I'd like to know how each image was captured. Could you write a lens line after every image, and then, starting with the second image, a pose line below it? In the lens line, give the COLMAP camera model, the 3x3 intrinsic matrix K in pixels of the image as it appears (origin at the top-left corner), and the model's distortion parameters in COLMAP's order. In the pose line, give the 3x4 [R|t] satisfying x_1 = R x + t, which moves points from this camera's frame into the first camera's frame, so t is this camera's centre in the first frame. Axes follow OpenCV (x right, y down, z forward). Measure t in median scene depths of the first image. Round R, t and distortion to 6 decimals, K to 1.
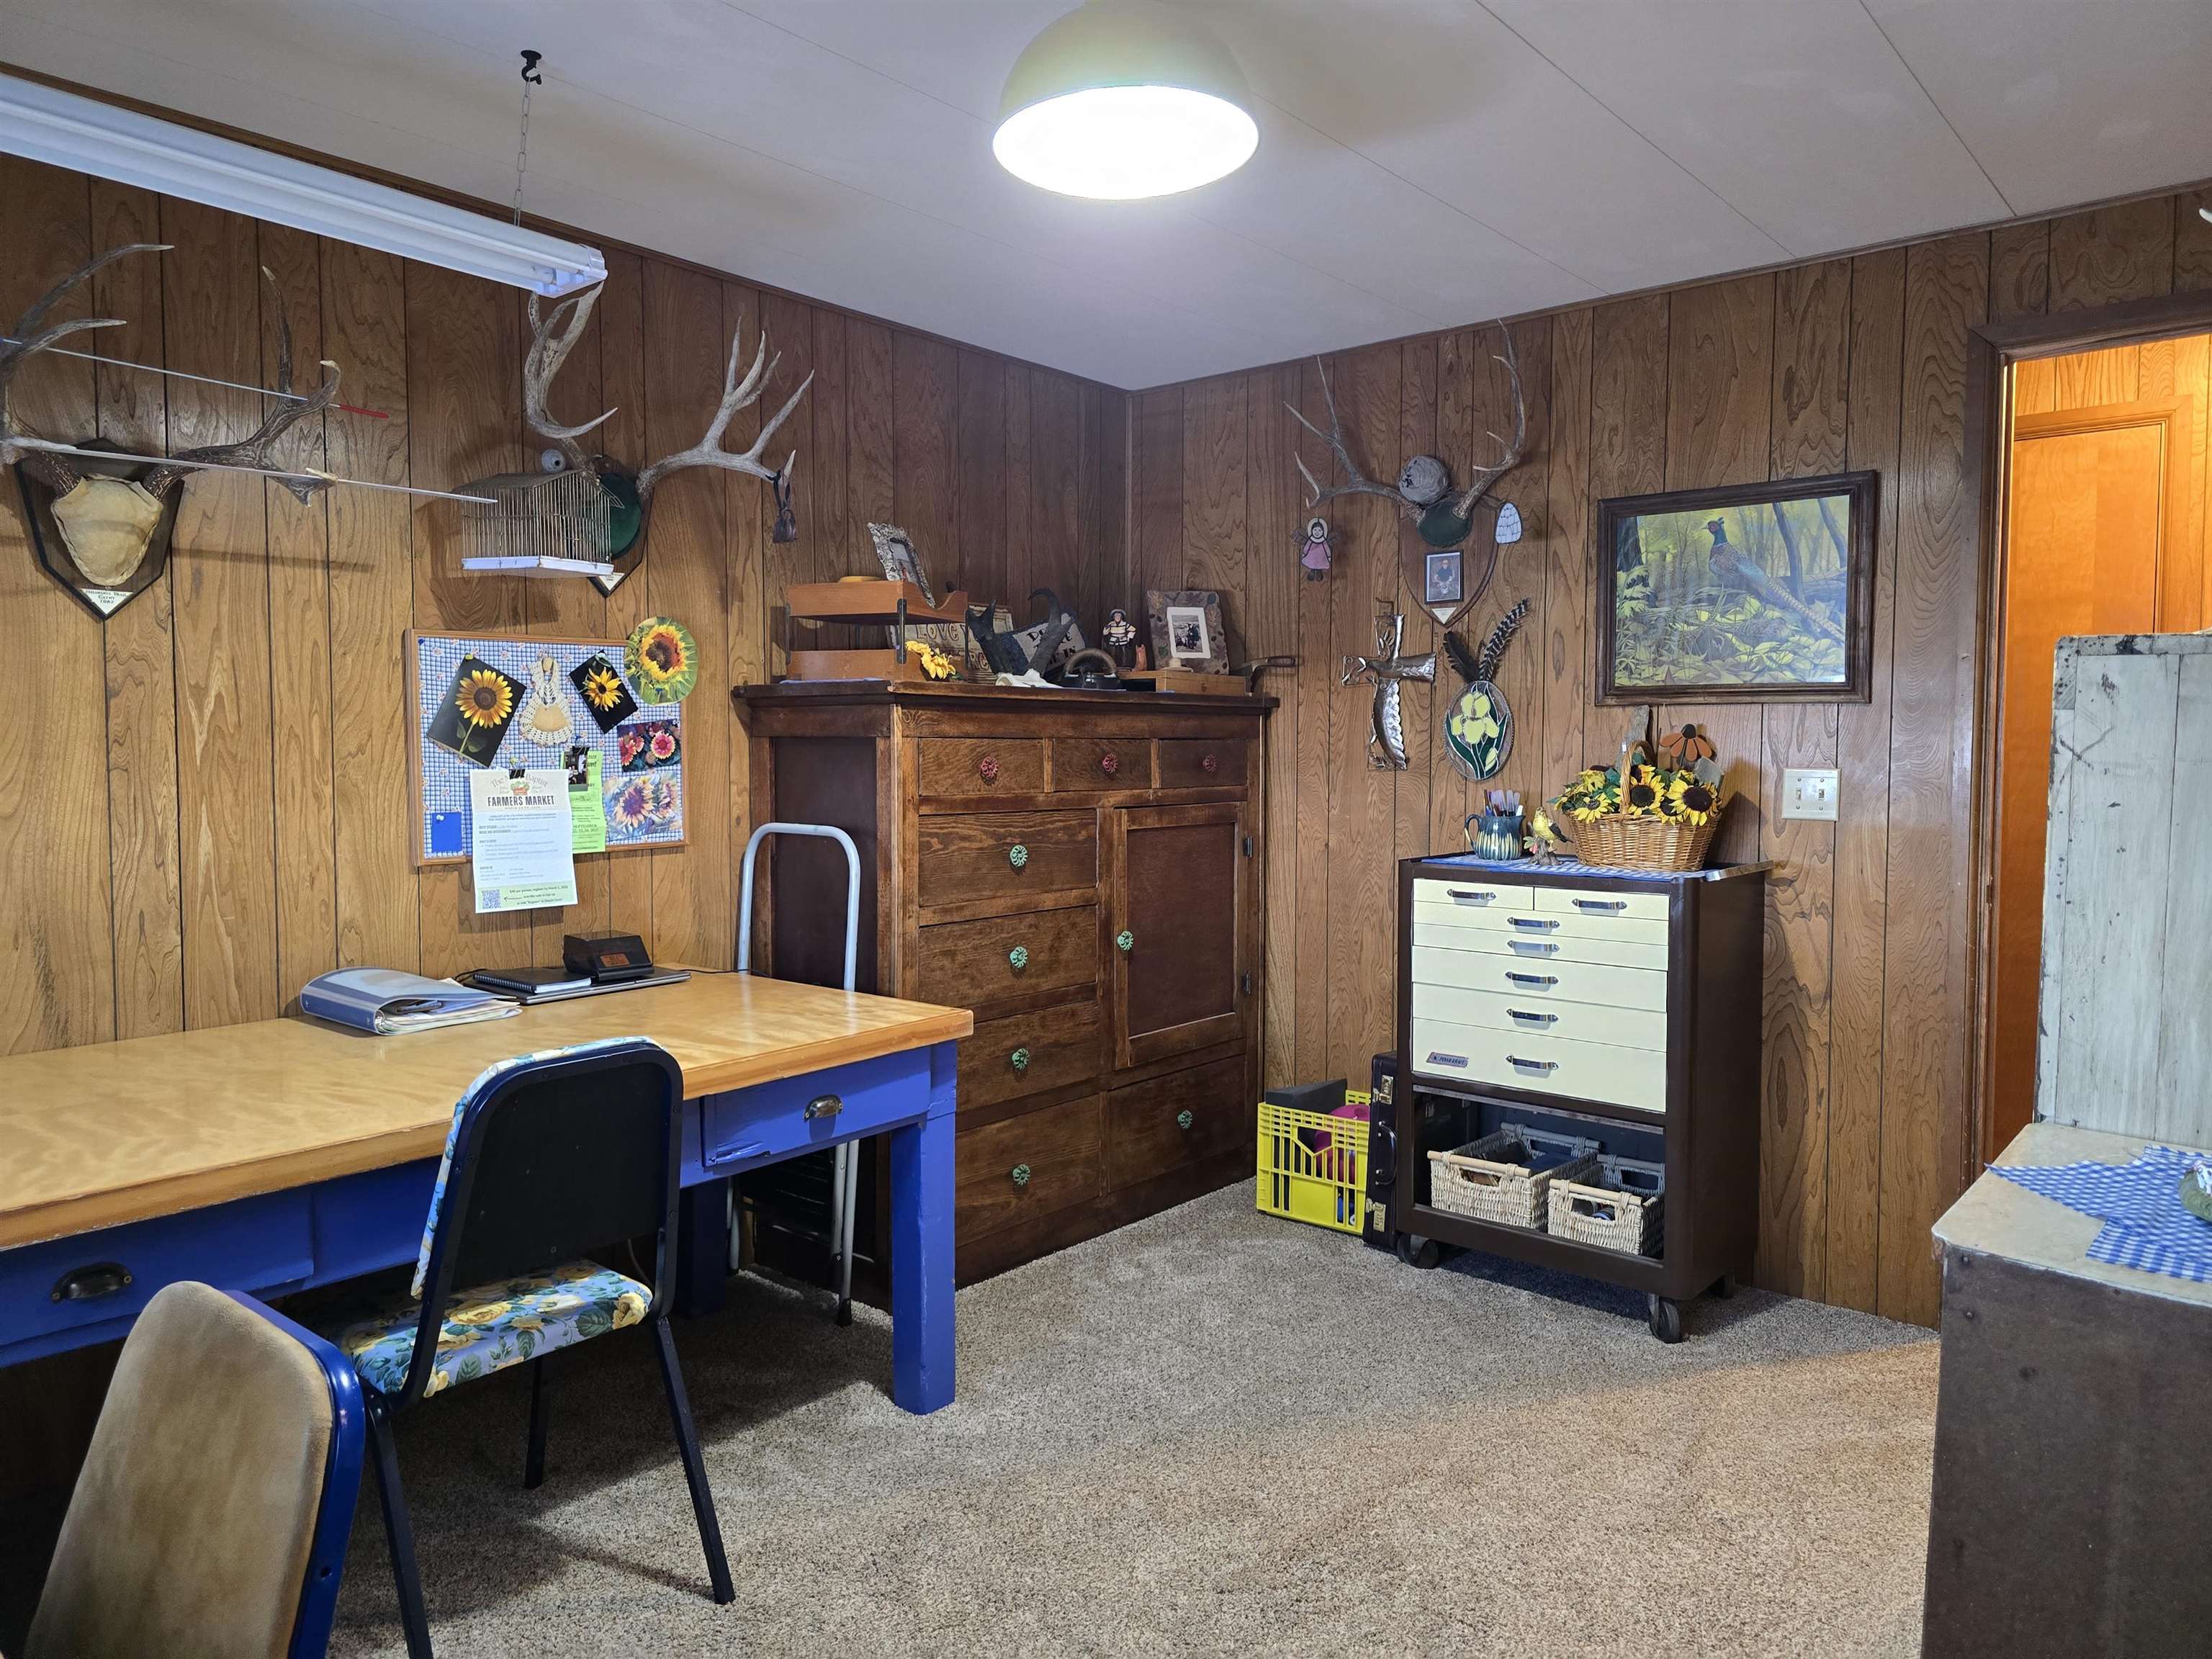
lens RADIAL K [[1485.8, 0, 1104.6], [0, 1485.8, 827.1], [0, 0, 1]] dist [0.057080, -0.054992]
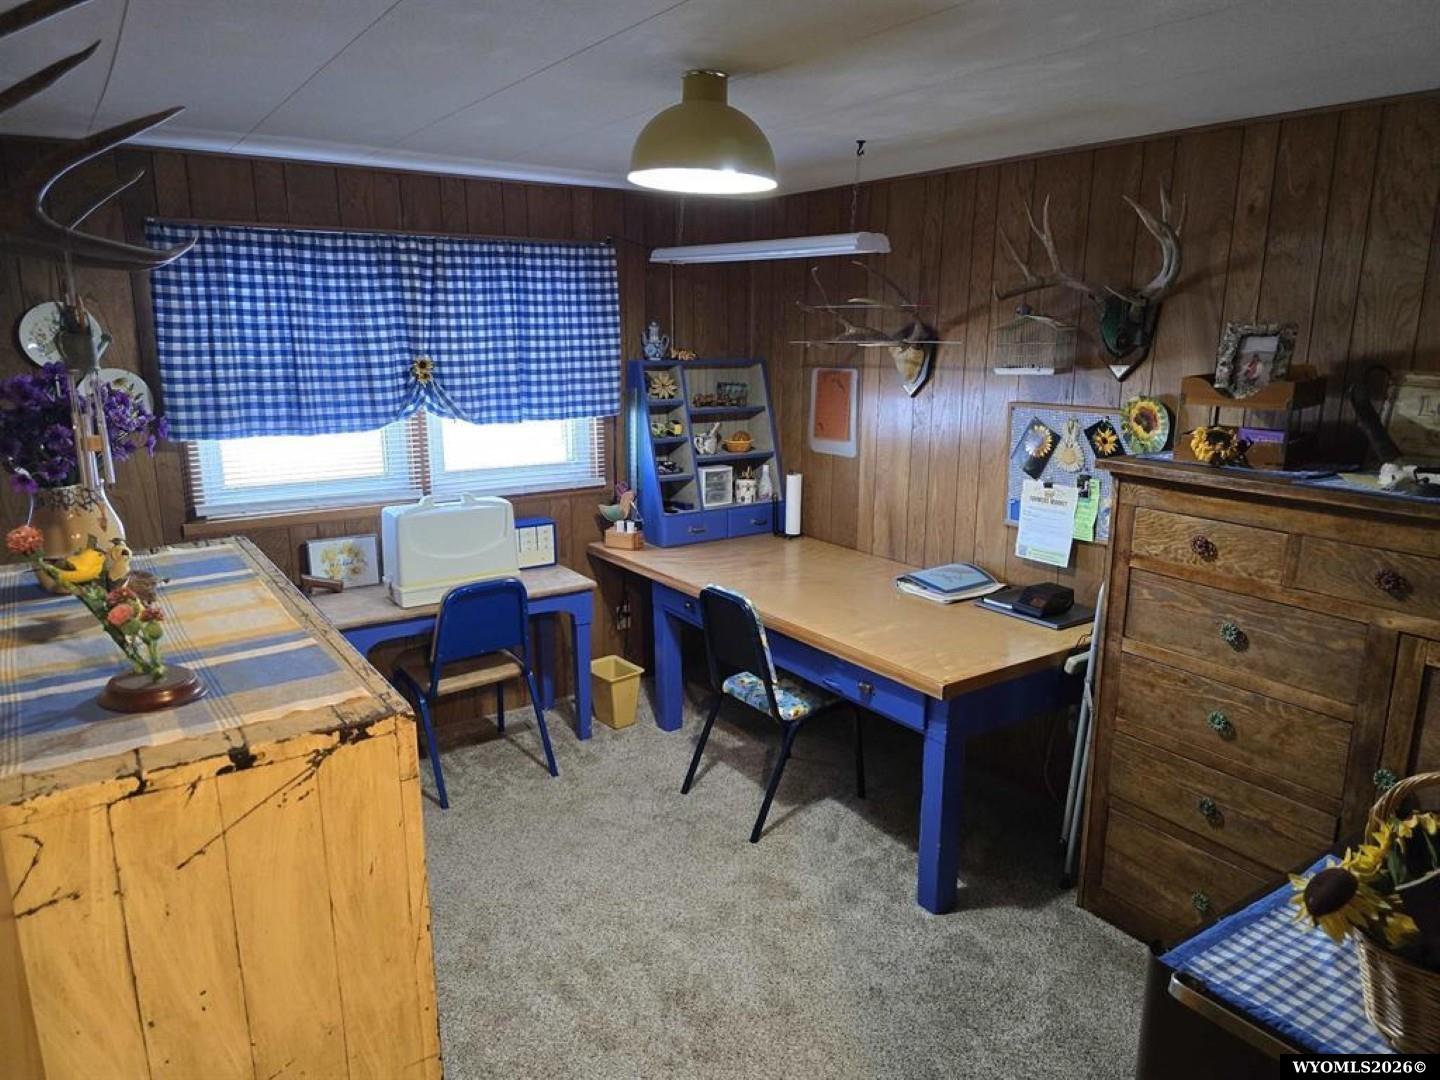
lens RADIAL K [[967.3, 0, 719.7], [0, 967.3, 539.5], [0, 0, 1]] dist [0.057080, -0.054992]
pose [[-0.274027, 0.209135, -0.938708, 0.766378], [-0.059653, 0.970494, 0.233630, -0.209232], [0.959870, 0.120017, -0.253466, 0.890174]]
